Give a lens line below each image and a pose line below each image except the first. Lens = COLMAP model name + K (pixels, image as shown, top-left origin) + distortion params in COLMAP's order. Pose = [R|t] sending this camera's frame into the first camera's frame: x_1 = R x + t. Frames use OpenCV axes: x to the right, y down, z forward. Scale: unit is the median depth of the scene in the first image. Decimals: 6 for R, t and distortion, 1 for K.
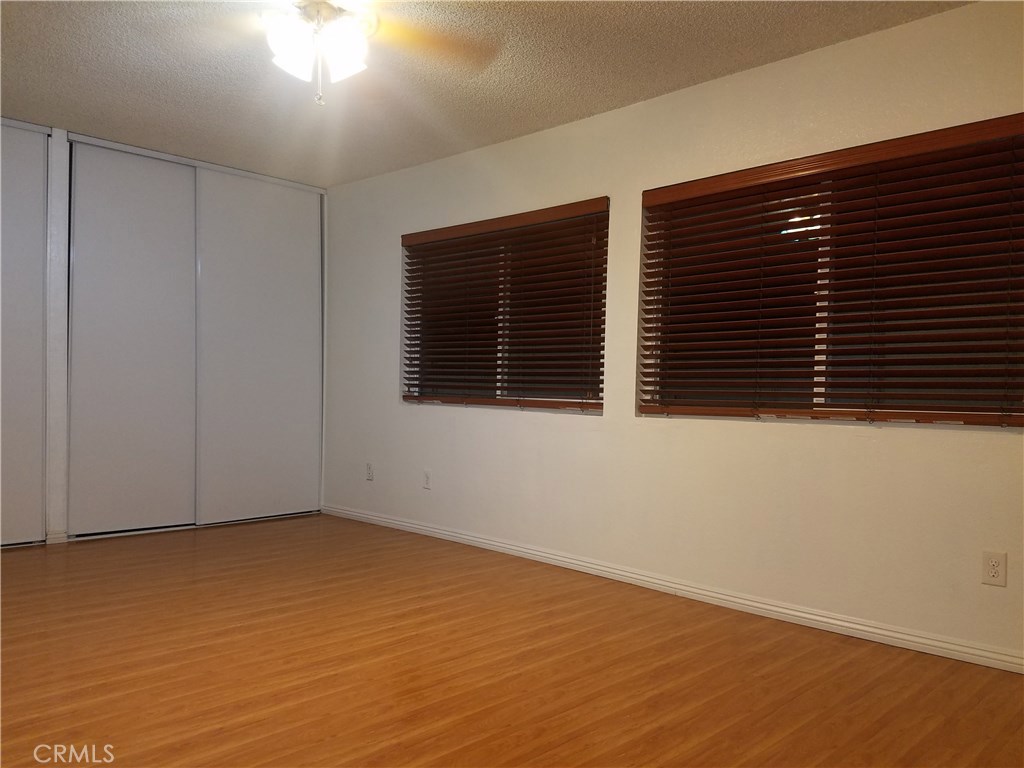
lens RADIAL K [[780.9, 0, 516.1], [0, 780.9, 390.9], [0, 0, 1]] dist [0.210386, -0.341658]
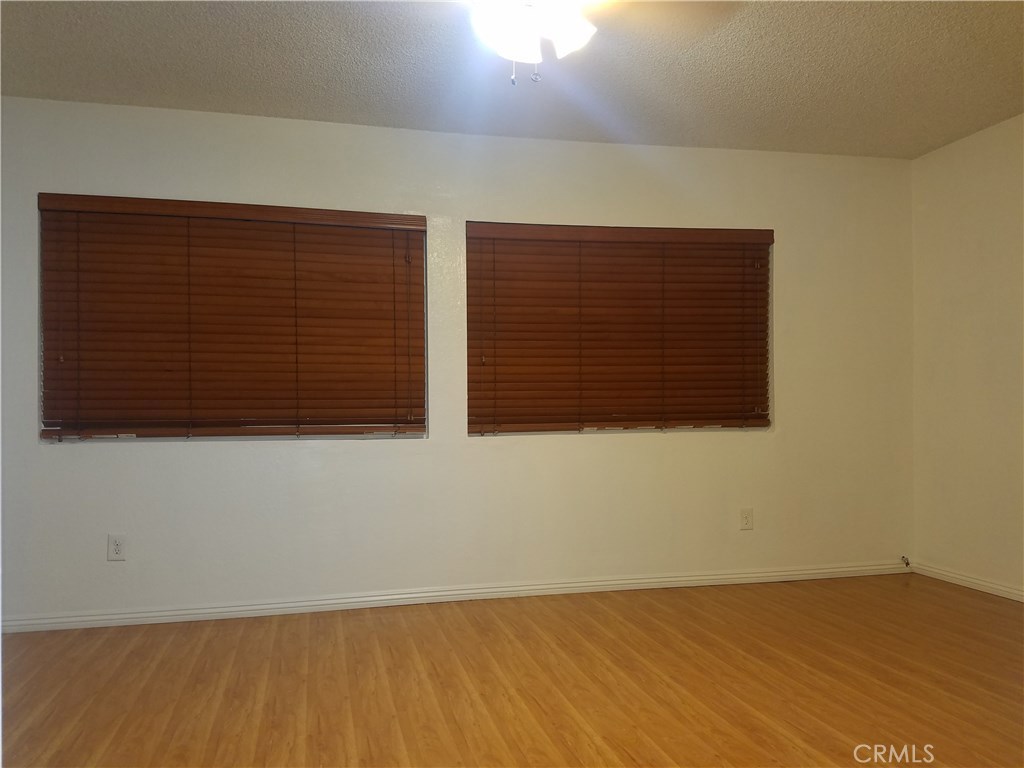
lens RADIAL K [[780.9, 0, 516.1], [0, 780.9, 390.9], [0, 0, 1]] dist [0.210386, -0.341658]
pose [[0.536851, -0.009846, 0.843620, -0.815617], [0.021016, 0.999778, -0.001706, -0.029841], [-0.843415, 0.018645, 0.536939, 0.464438]]
